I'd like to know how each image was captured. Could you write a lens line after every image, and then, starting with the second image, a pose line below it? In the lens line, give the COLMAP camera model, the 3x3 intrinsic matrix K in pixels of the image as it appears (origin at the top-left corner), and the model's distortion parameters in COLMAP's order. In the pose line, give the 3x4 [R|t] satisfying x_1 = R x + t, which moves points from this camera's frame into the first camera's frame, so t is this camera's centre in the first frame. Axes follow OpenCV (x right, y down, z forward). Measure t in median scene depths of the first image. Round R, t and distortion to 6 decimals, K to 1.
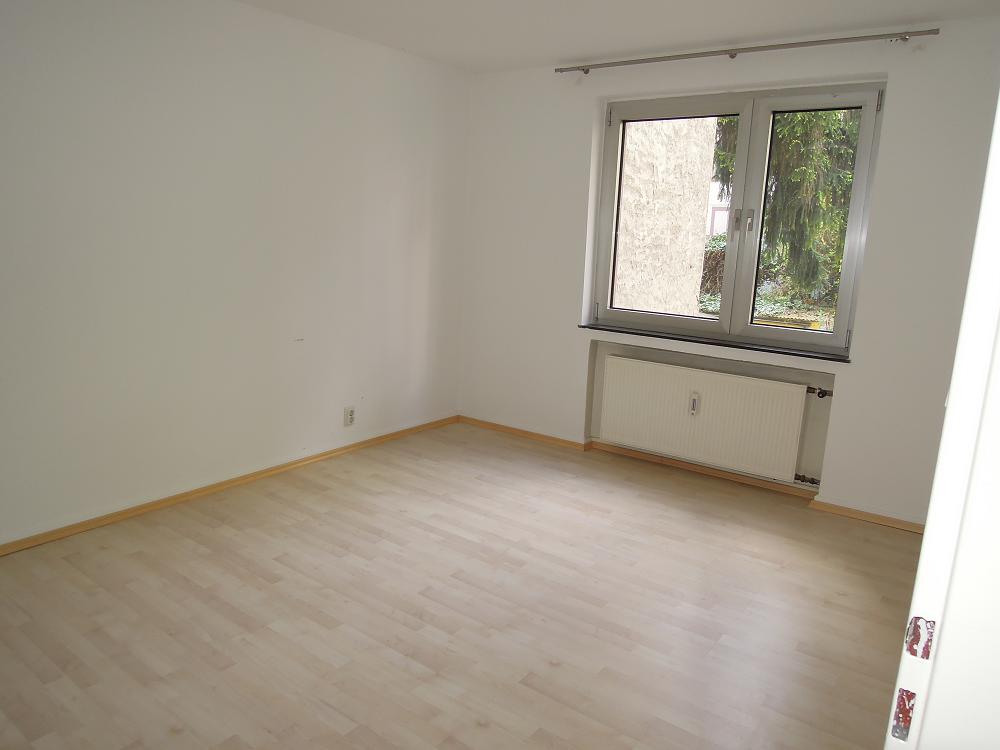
lens RADIAL K [[727.7, 0, 500.0], [0, 727.7, 375.0], [0, 0, 1]] dist [-0.011547, -0.003994]
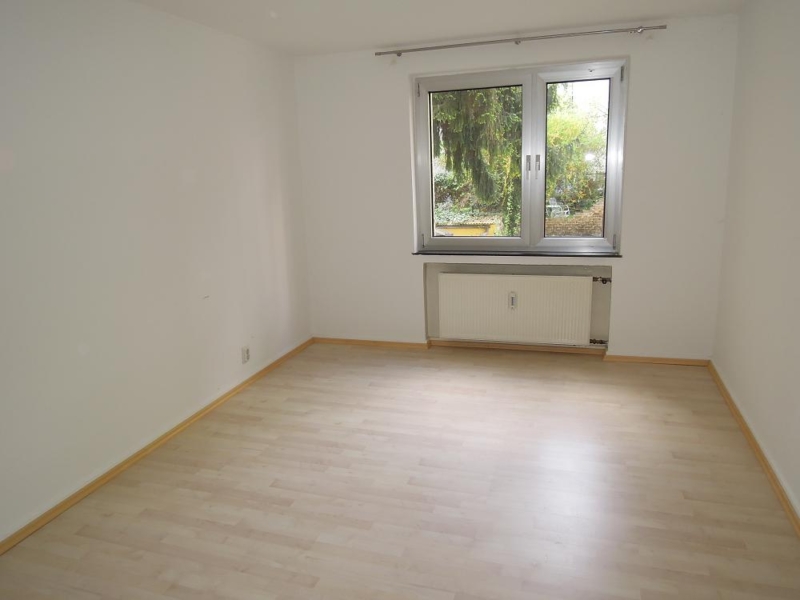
lens RADIAL K [[582.1, 0, 400.0], [0, 582.1, 300.0], [0, 0, 1]] dist [-0.011547, -0.003994]
pose [[0.941400, -0.149402, 0.302399, -0.267176], [0.139646, 0.988741, 0.053760, -0.050753], [-0.307026, -0.008381, 0.951664, 0.030765]]
